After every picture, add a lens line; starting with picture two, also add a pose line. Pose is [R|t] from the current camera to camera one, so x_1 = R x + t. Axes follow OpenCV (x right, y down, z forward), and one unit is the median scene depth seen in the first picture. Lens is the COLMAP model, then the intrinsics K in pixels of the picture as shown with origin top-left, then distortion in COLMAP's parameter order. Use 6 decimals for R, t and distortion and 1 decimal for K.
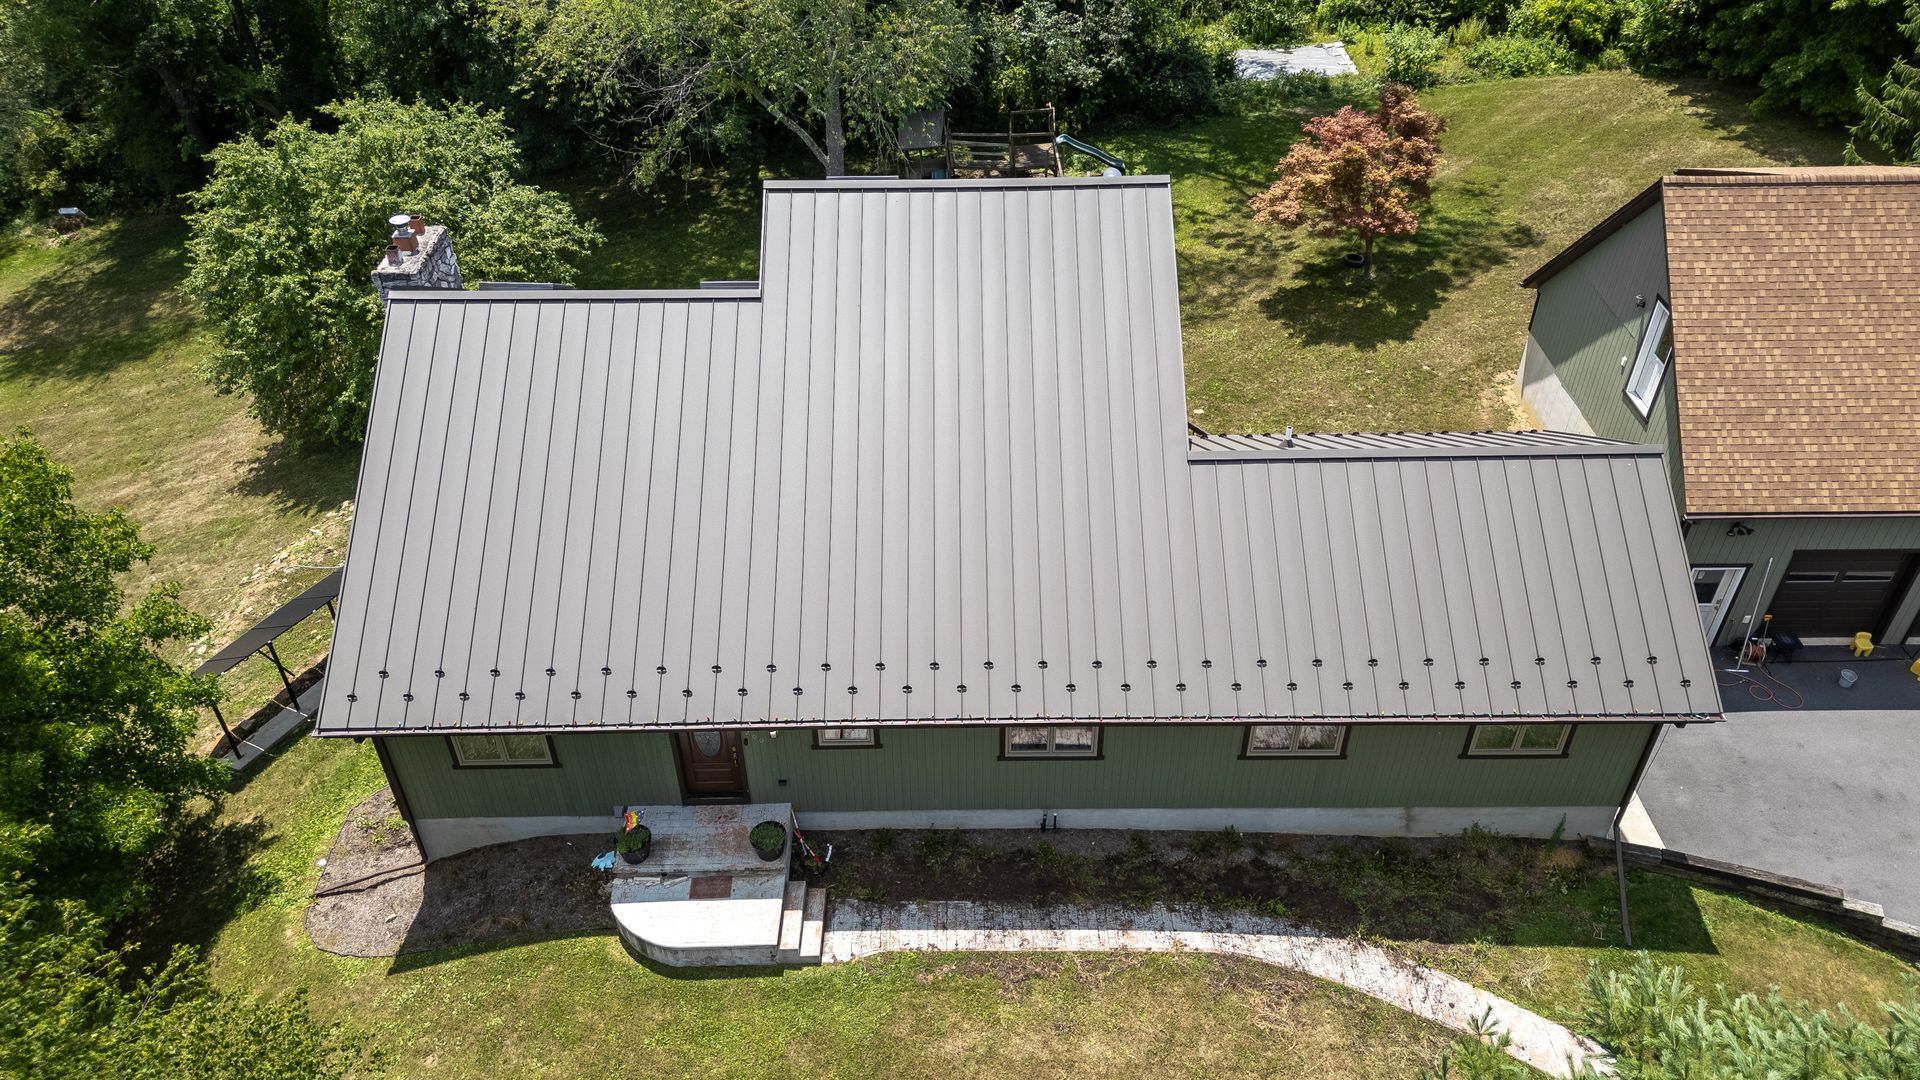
lens RADIAL K [[1343.1, 0, 969.9], [0, 1343.1, 535.0], [0, 0, 1]] dist [0.053752, -0.046348]
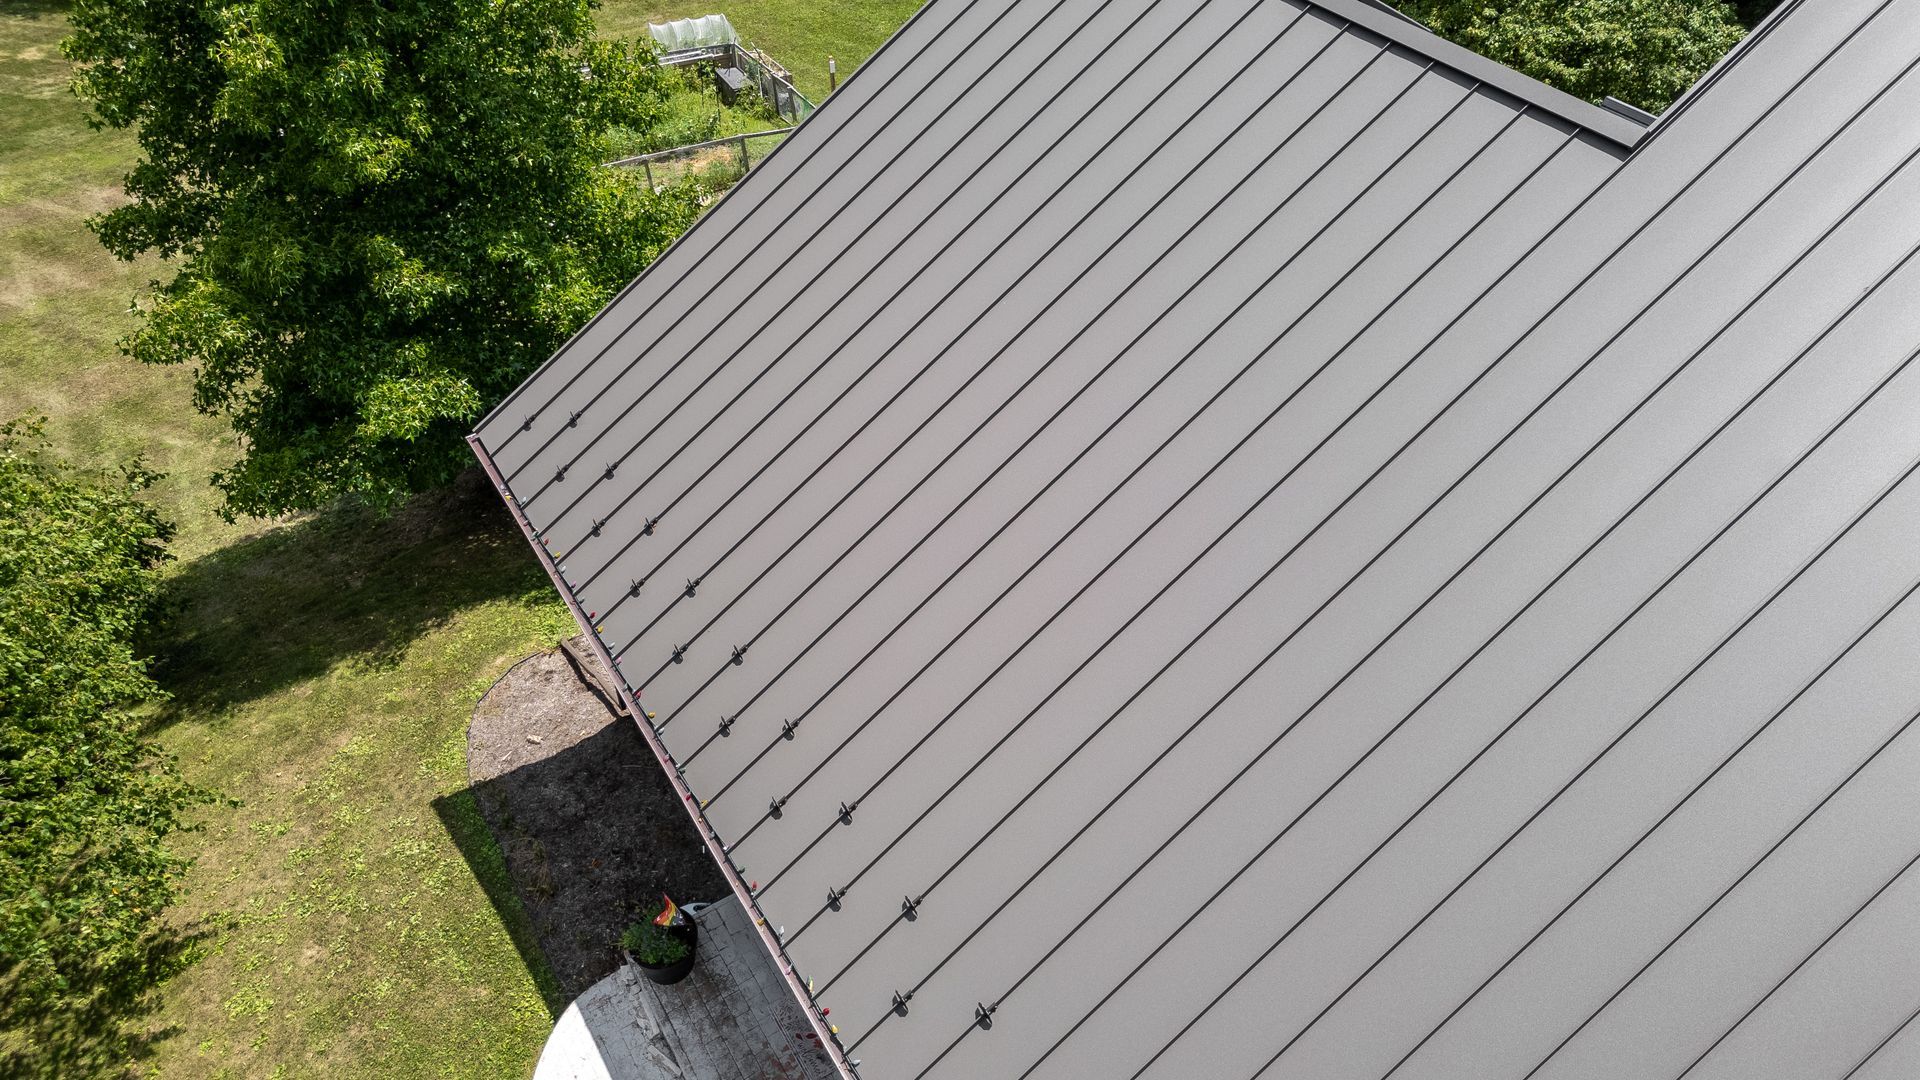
lens RADIAL K [[1359.1, 0, 960.0], [0, 1359.1, 540.0], [0, 0, 1]] dist [0.039278, -0.001280]
pose [[0.526644, 0.580835, -0.620706, 0.044516], [-0.528168, 0.795706, 0.296465, -0.103754], [0.666097, 0.171705, 0.725832, 0.611778]]
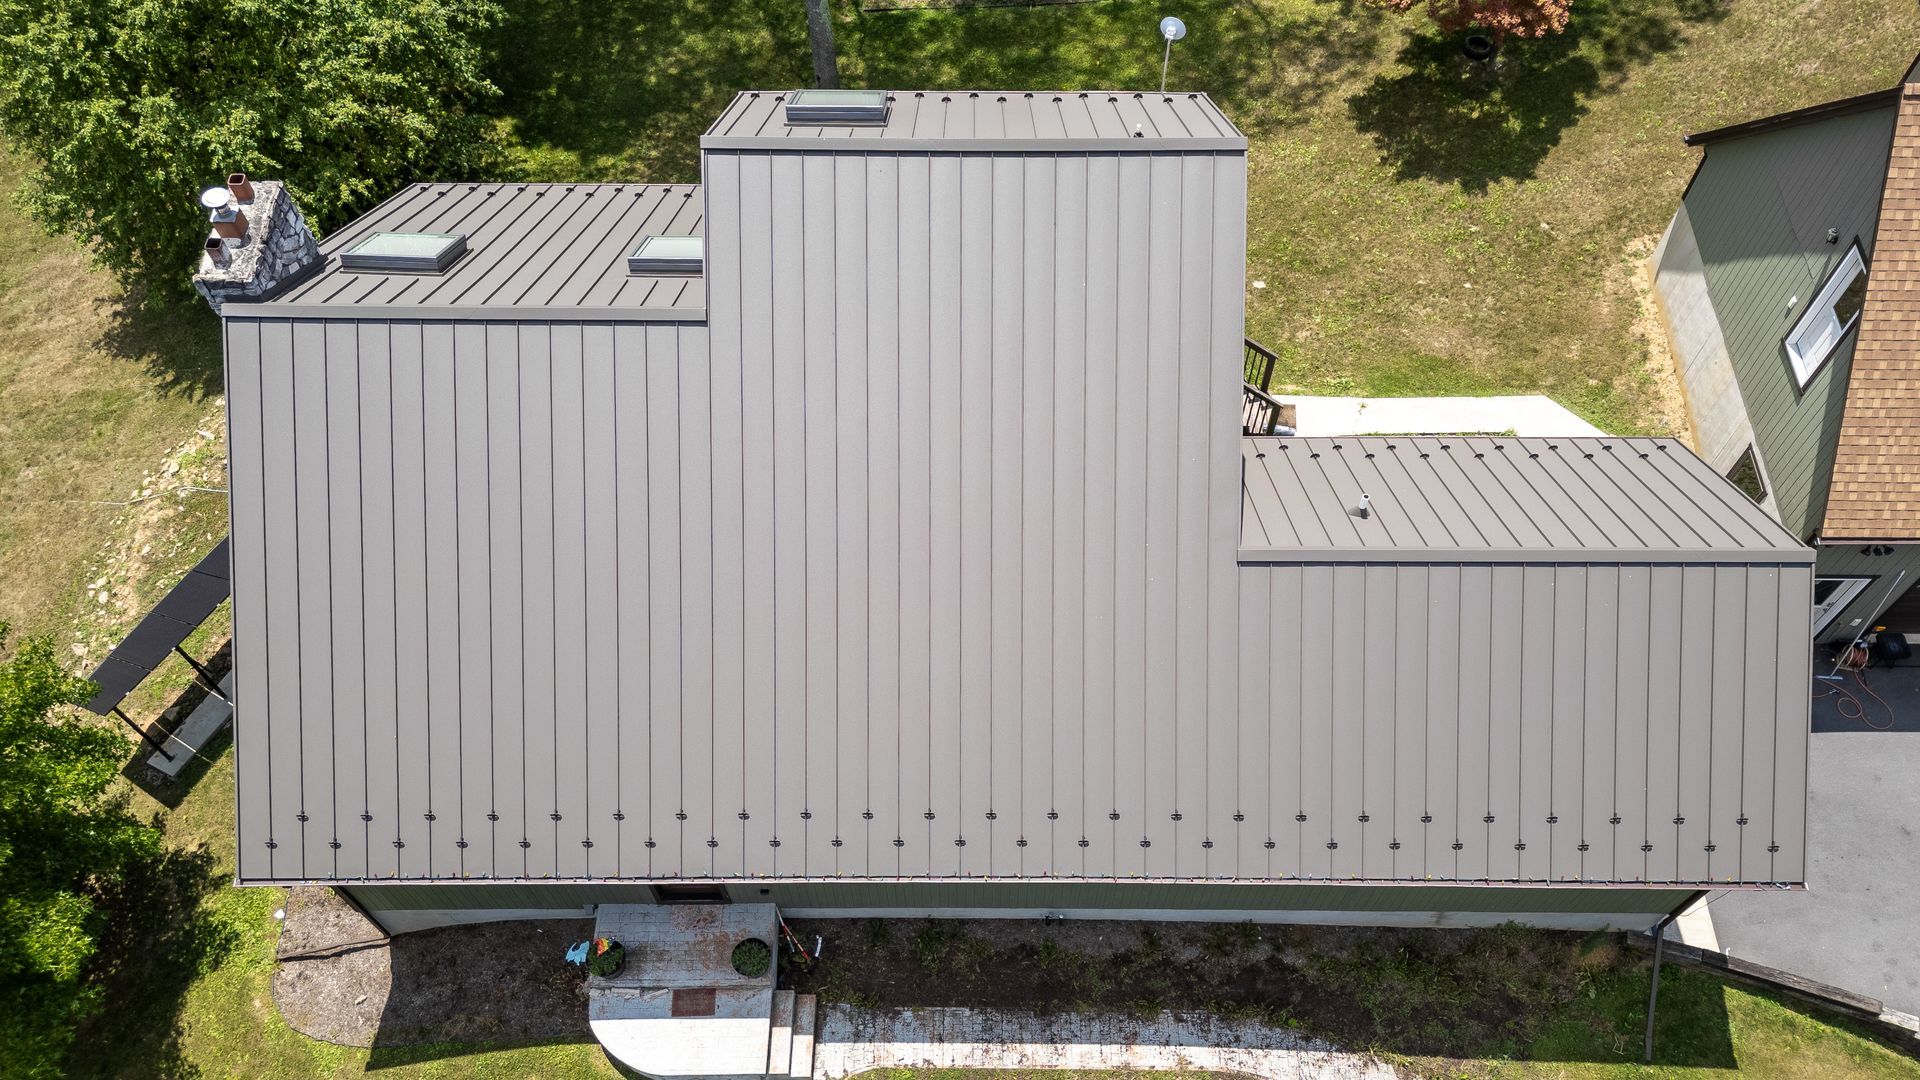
lens RADIAL K [[1402.0, 0, 989.3], [0, 1402.0, 744.8], [0, 0, 1]] dist [0.035725, -0.021681]
pose [[0.999869, 0.013545, 0.008888, 0.003547], [-0.015997, 0.912097, 0.409661, -0.284696], [-0.002558, -0.409750, 0.912194, 0.161393]]
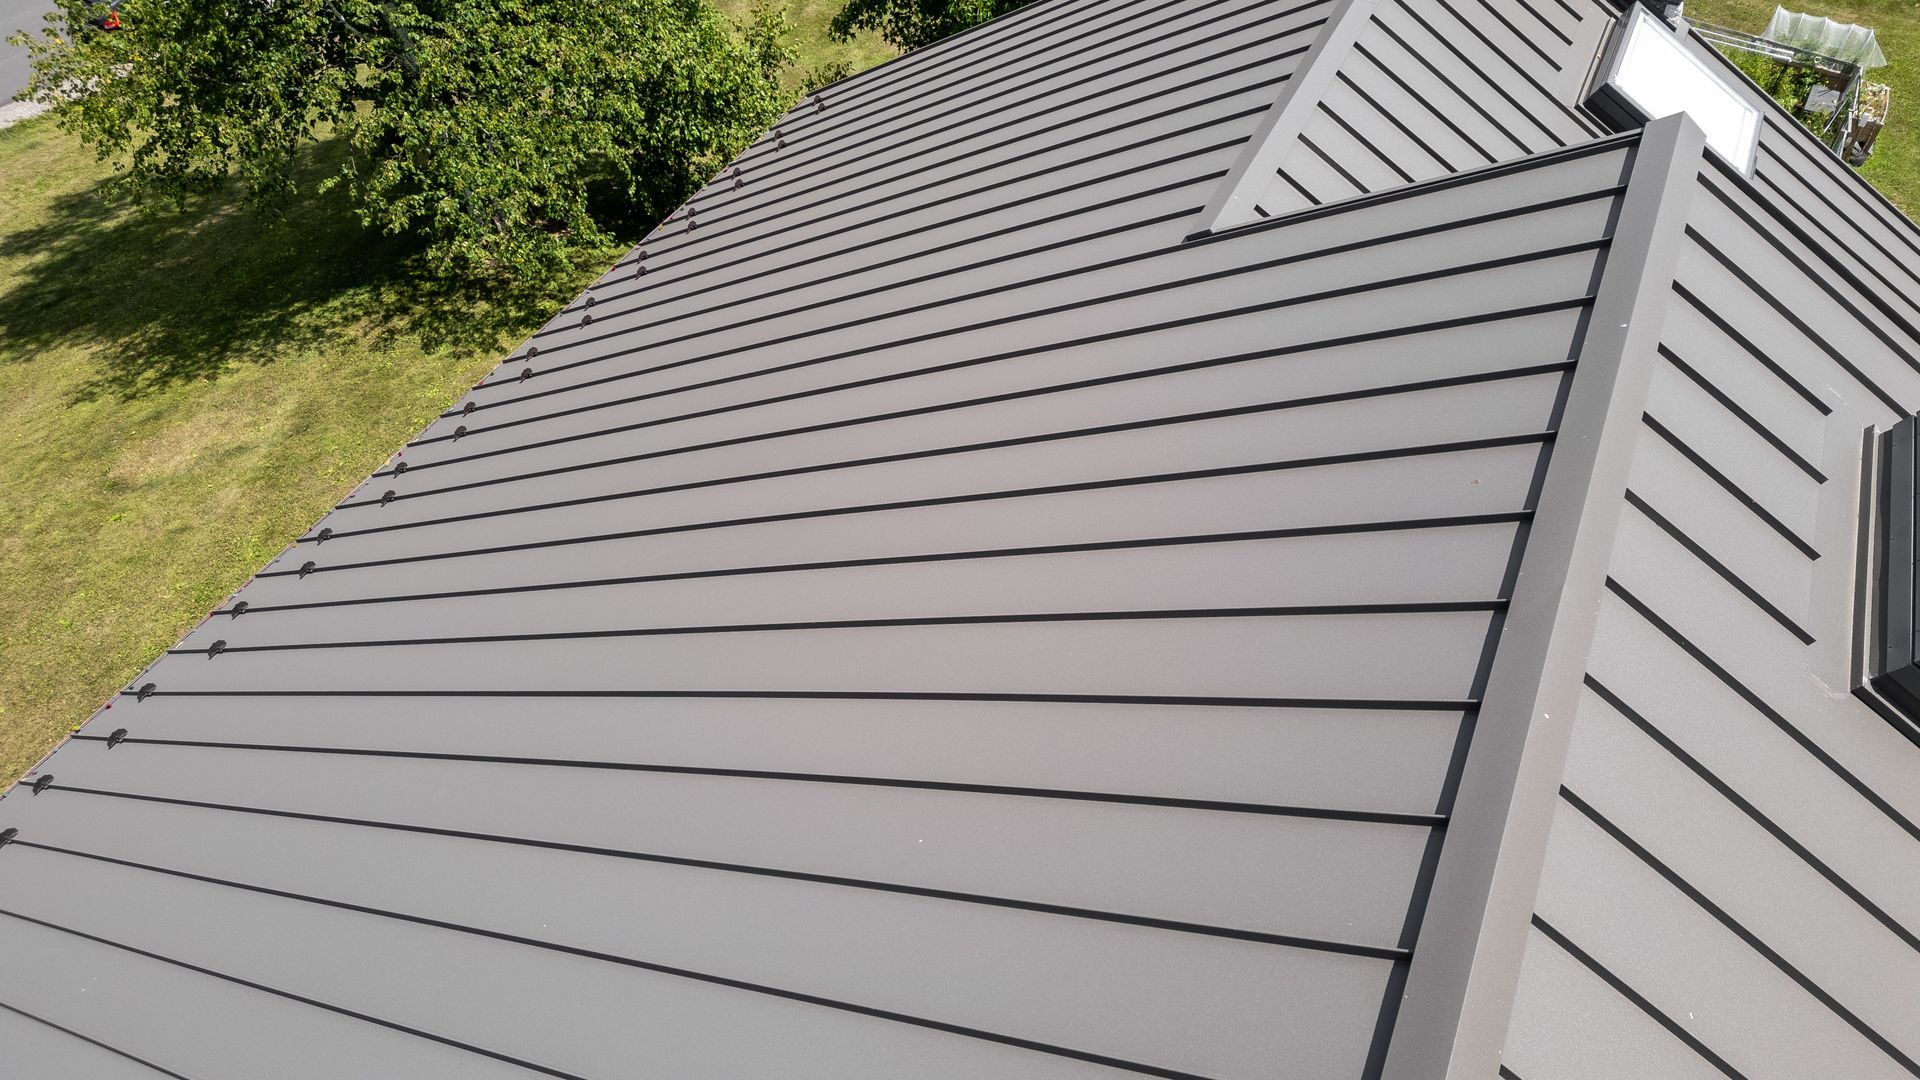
lens RADIAL K [[1354.0, 0, 966.6], [0, 1354.0, 540.7], [0, 0, 1]] dist [0.066997, -0.065495]
pose [[-0.448219, 0.652505, -0.611013, 0.109862], [-0.552612, 0.335013, 0.763142, -0.364951], [0.702652, 0.679708, 0.210423, 0.933518]]
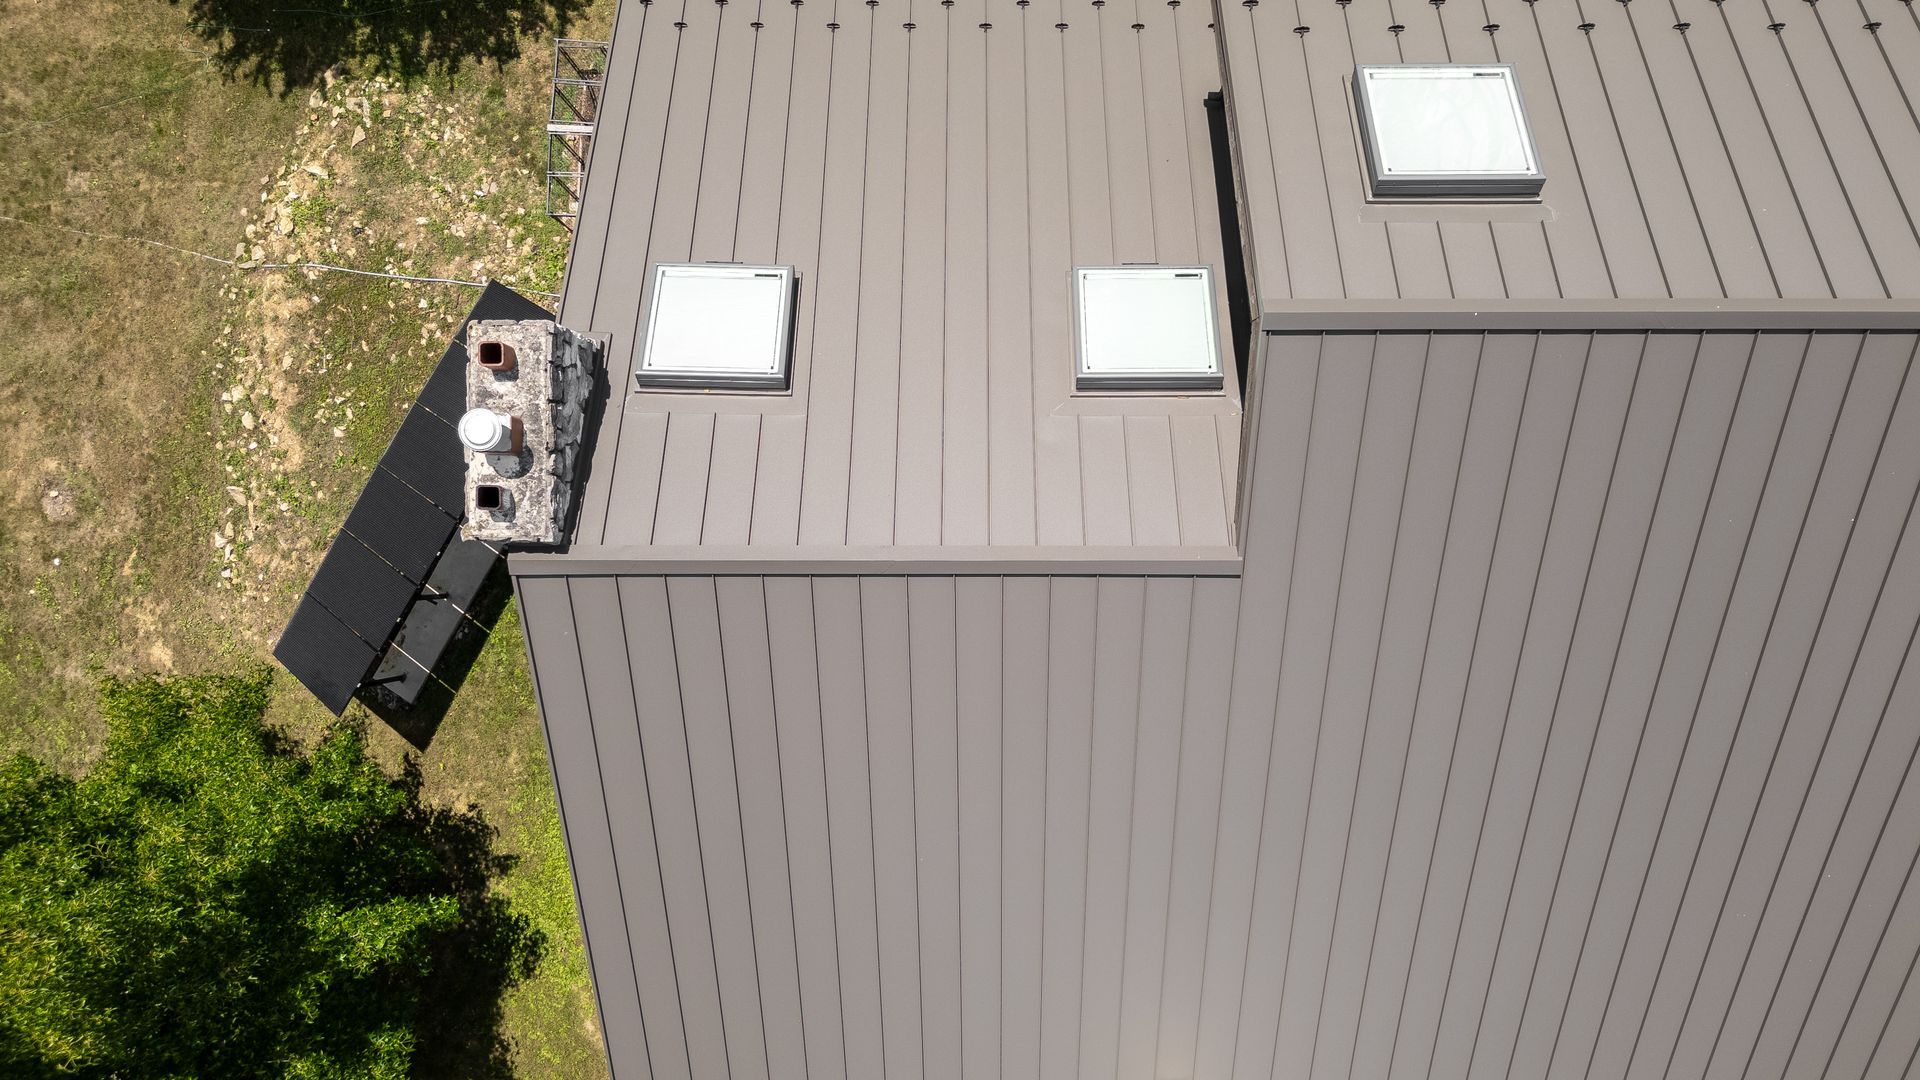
lens RADIAL K [[1353.2, 0, 995.0], [0, 1353.2, 533.0], [0, 0, 1]] dist [0.095941, -0.089297]
pose [[0.999916, 0.011968, 0.004965, -0.247582], [-0.011430, 0.634271, 0.773026, -0.570864], [0.006103, -0.773018, 0.634355, 0.680006]]
